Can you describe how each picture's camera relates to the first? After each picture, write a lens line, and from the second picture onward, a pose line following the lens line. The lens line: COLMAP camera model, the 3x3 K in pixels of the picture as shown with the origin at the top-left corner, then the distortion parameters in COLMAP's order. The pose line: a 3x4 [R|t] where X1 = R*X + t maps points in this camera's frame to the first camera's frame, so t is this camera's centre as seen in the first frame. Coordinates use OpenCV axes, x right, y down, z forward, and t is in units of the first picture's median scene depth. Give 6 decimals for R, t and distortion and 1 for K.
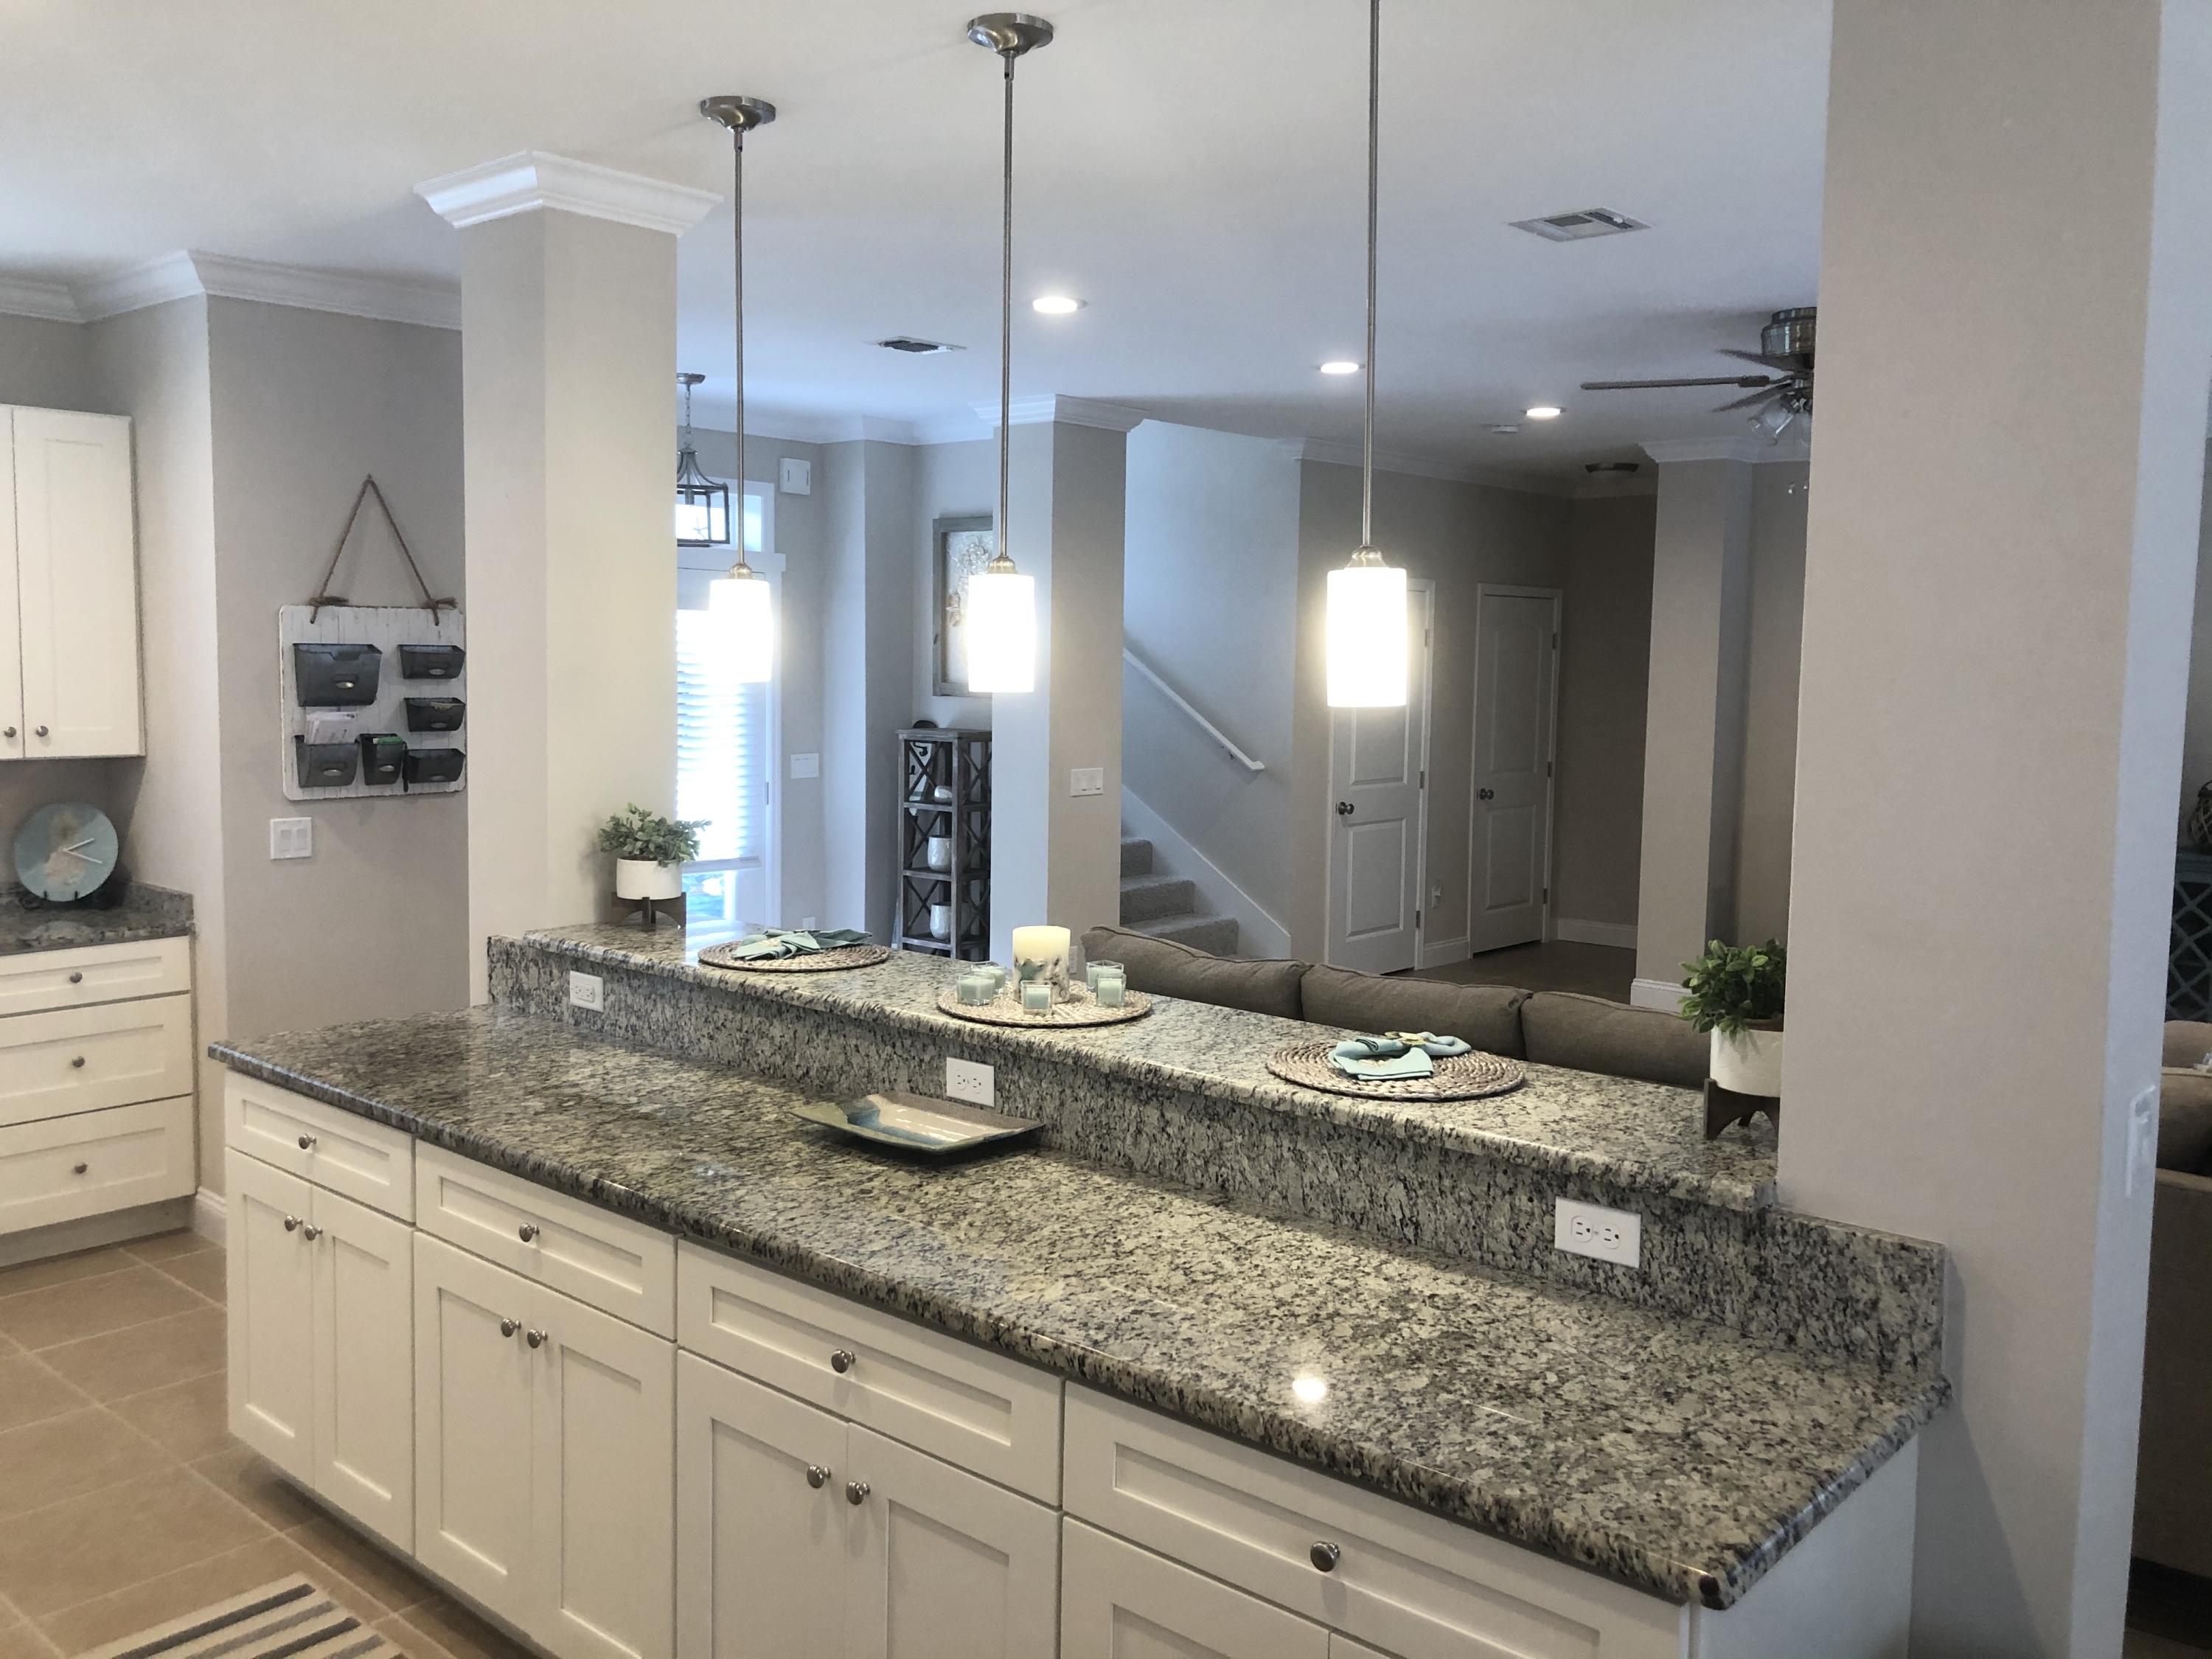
lens RADIAL K [[1816.2, 0, 1100.4], [0, 1816.2, 760.3], [0, 0, 1]] dist [0.058850, -0.077132]
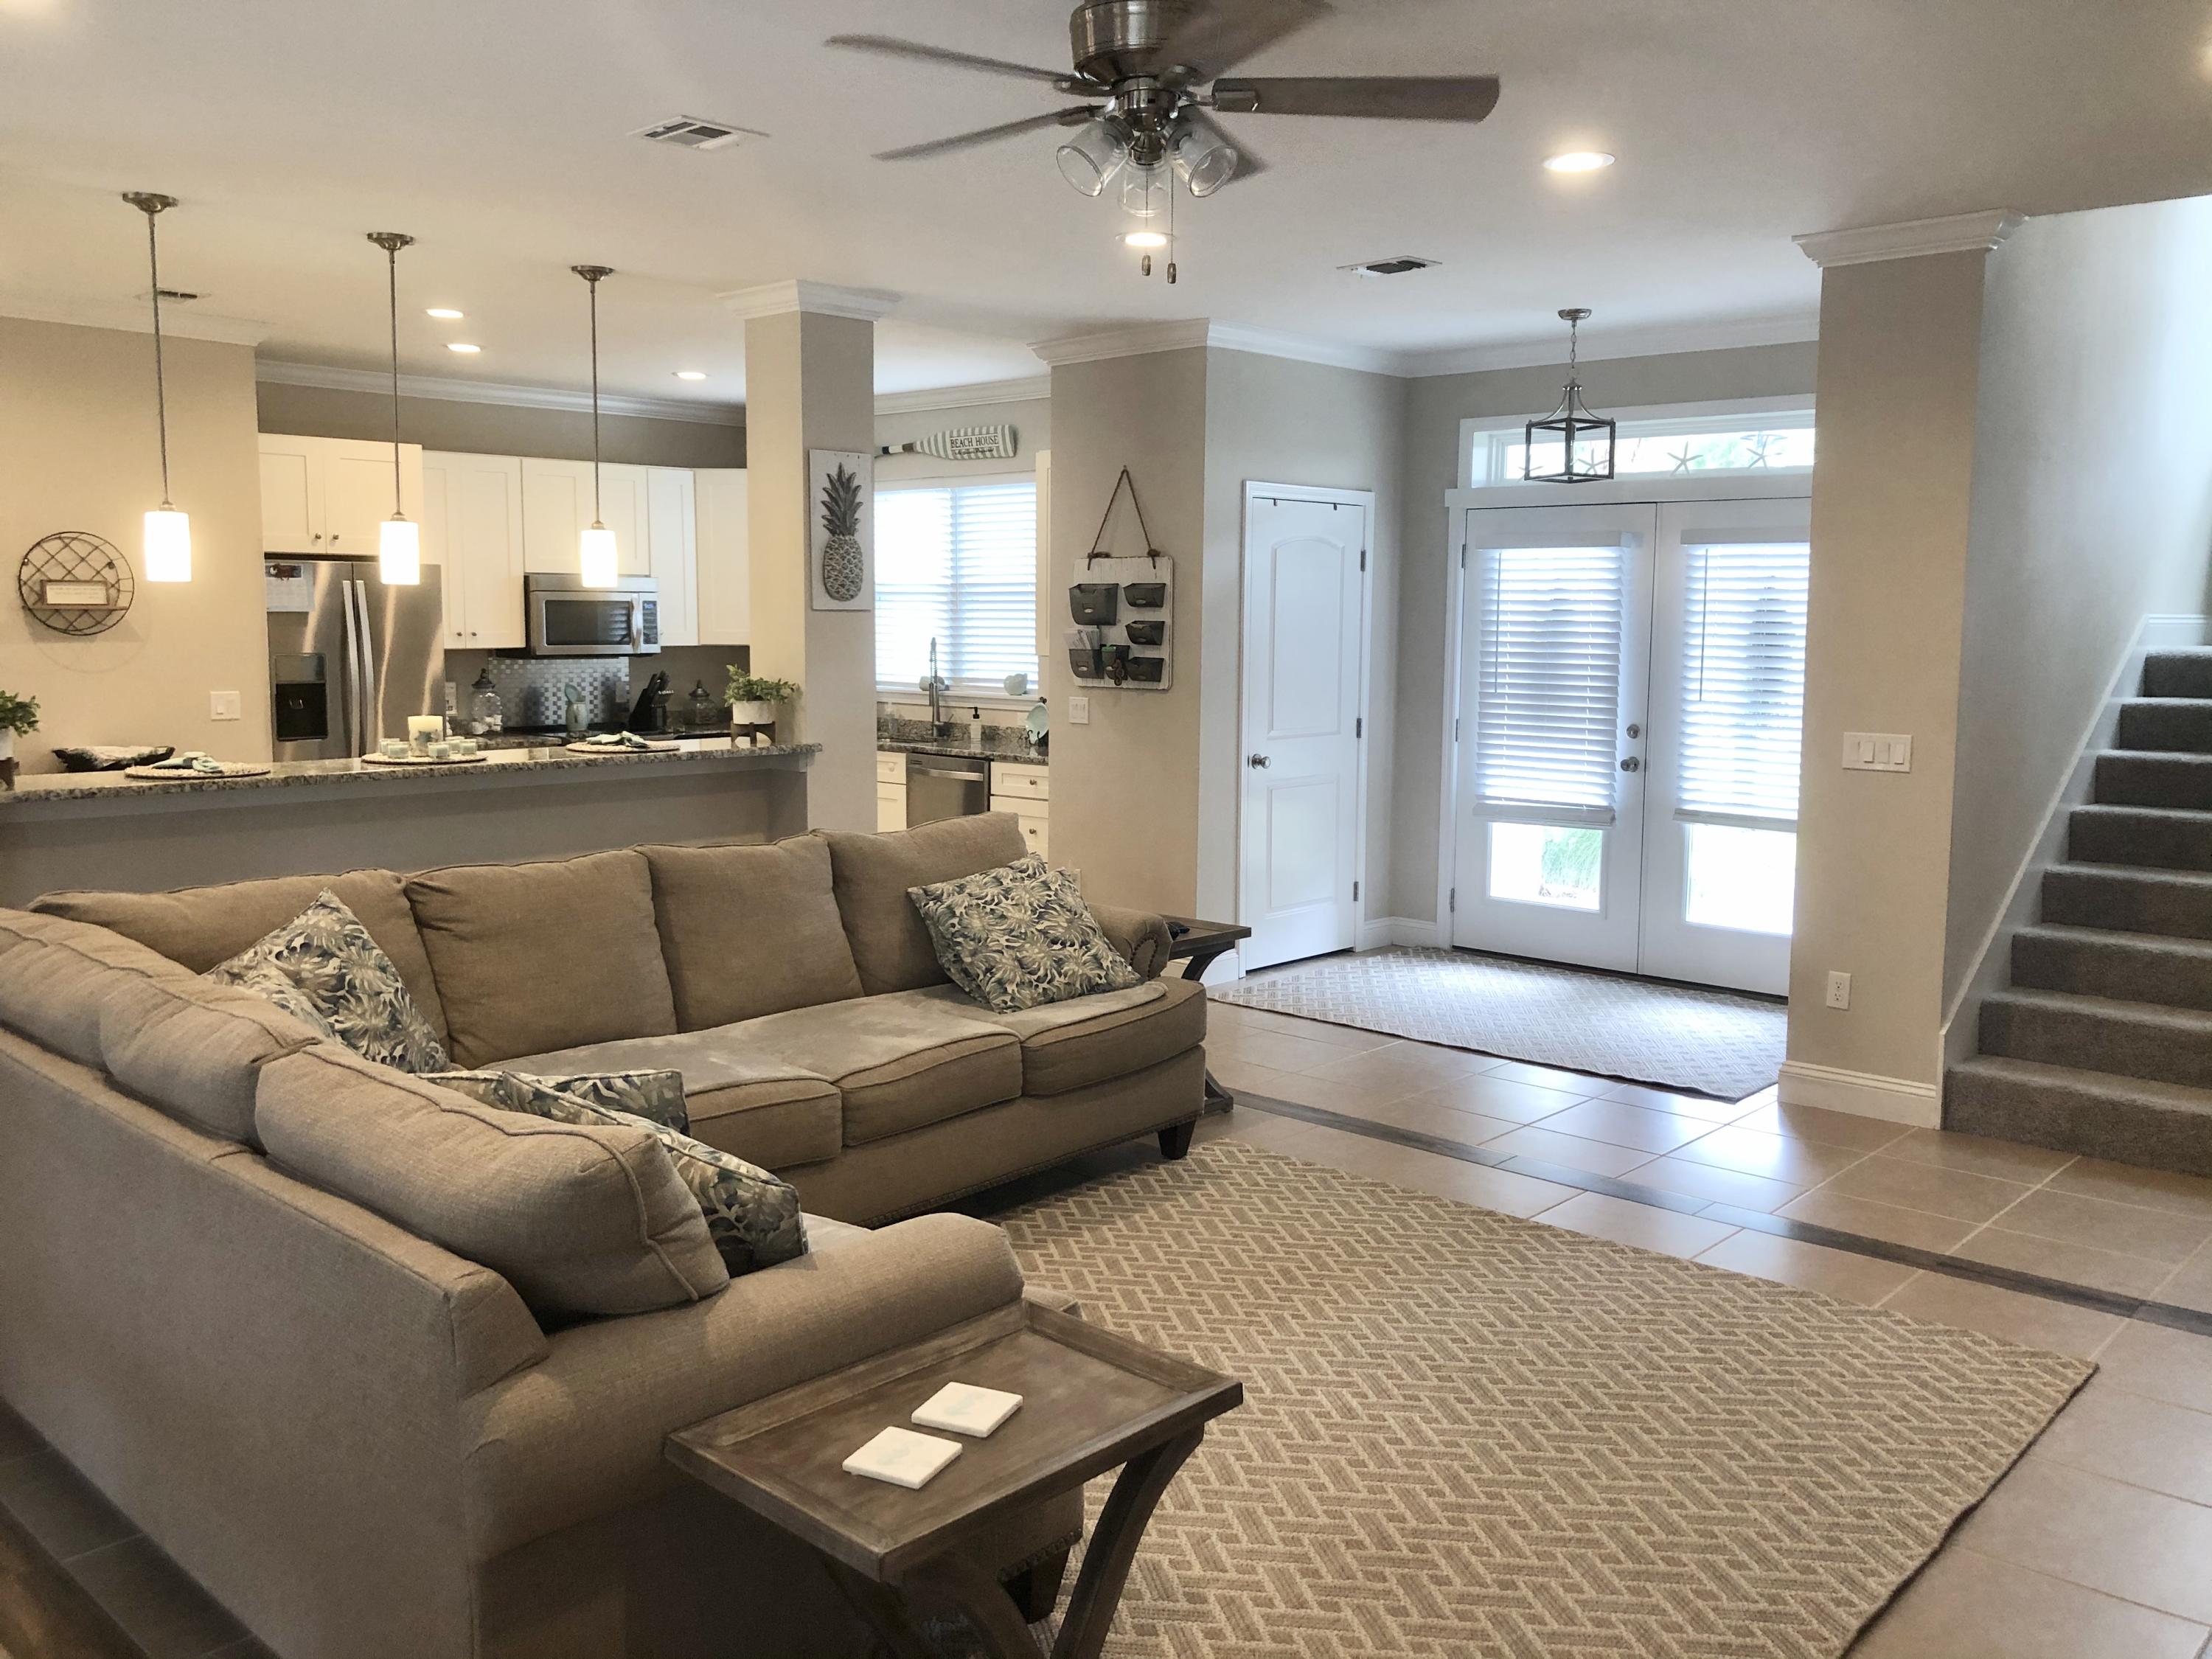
lens RADIAL K [[1804.4, 0, 1097.2], [0, 1804.4, 828.5], [0, 0, 1]] dist [0.000913, 0.004819]
pose [[-0.023073, 0.103976, -0.994312, 1.032808], [-0.066638, 0.992205, 0.105302, -0.019427], [0.997510, 0.068689, -0.015964, 0.998292]]
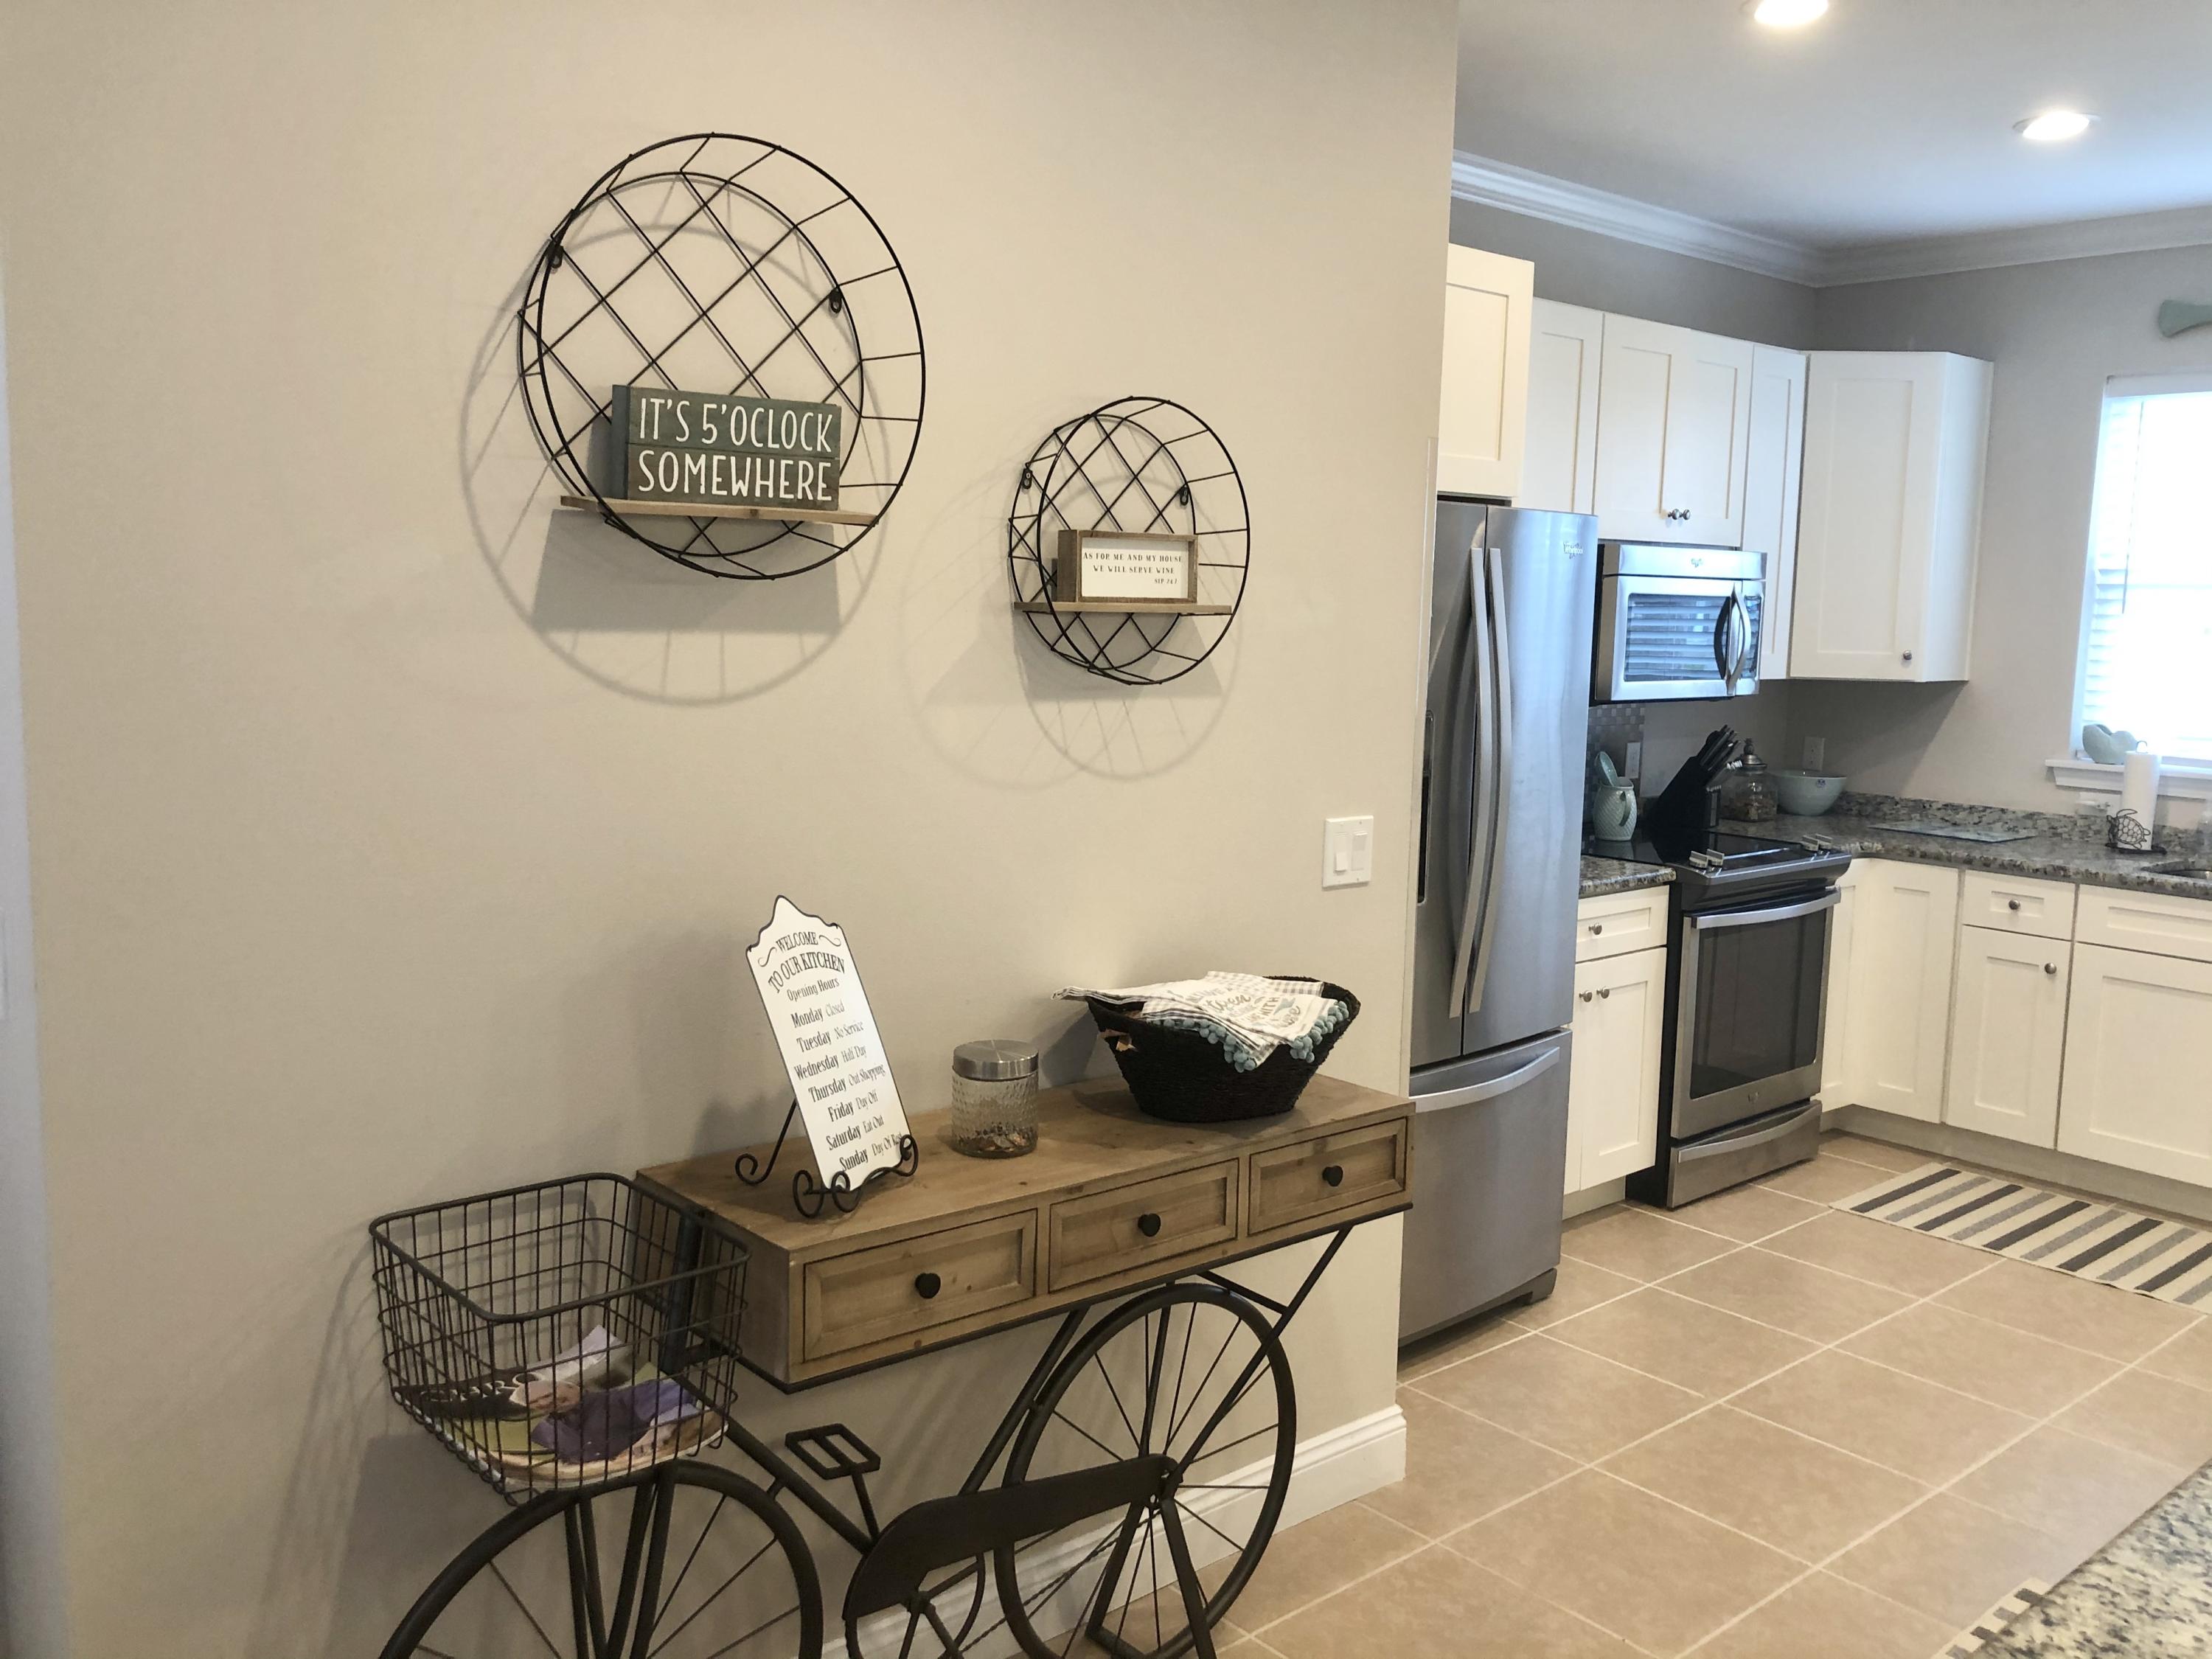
lens RADIAL K [[1834.7, 0, 1112.7], [0, 1834.7, 813.9], [0, 0, 1]] dist [0.032225, 0.013705]
pose [[-0.121063, 0.104012, -0.987181, 0.231470], [-0.089913, 0.989258, 0.115257, 0.006843], [0.988564, 0.102713, -0.110410, 0.292940]]
